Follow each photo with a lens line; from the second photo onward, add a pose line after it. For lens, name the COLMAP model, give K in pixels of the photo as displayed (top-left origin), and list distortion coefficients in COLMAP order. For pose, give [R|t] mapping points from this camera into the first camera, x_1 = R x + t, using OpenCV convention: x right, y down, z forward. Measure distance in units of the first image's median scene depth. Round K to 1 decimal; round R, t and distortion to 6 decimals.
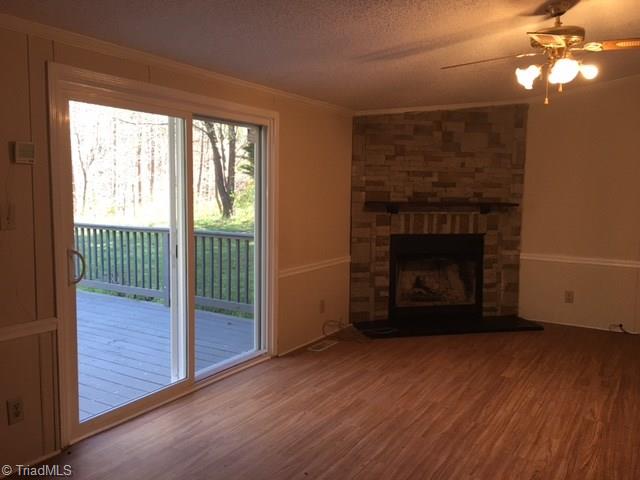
lens RADIAL K [[550.4, 0, 320.0], [0, 550.4, 240.0], [0, 0, 1]] dist [-0.007389, -0.008130]
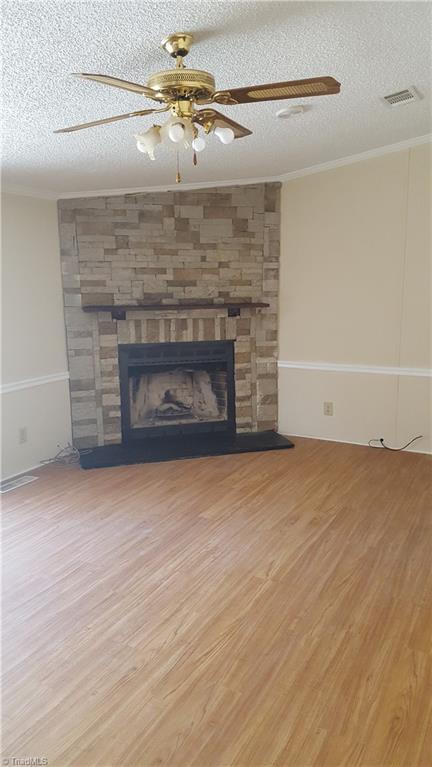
lens RADIAL K [[581.2, 0, 216.6], [0, 581.2, 398.0], [0, 0, 1]] dist [0.100873, -0.001136]
pose [[0.995760, -0.037771, 0.083873, 0.198622], [0.028668, 0.993824, 0.107203, -0.020096], [-0.087404, -0.104344, 0.990693, 0.087540]]
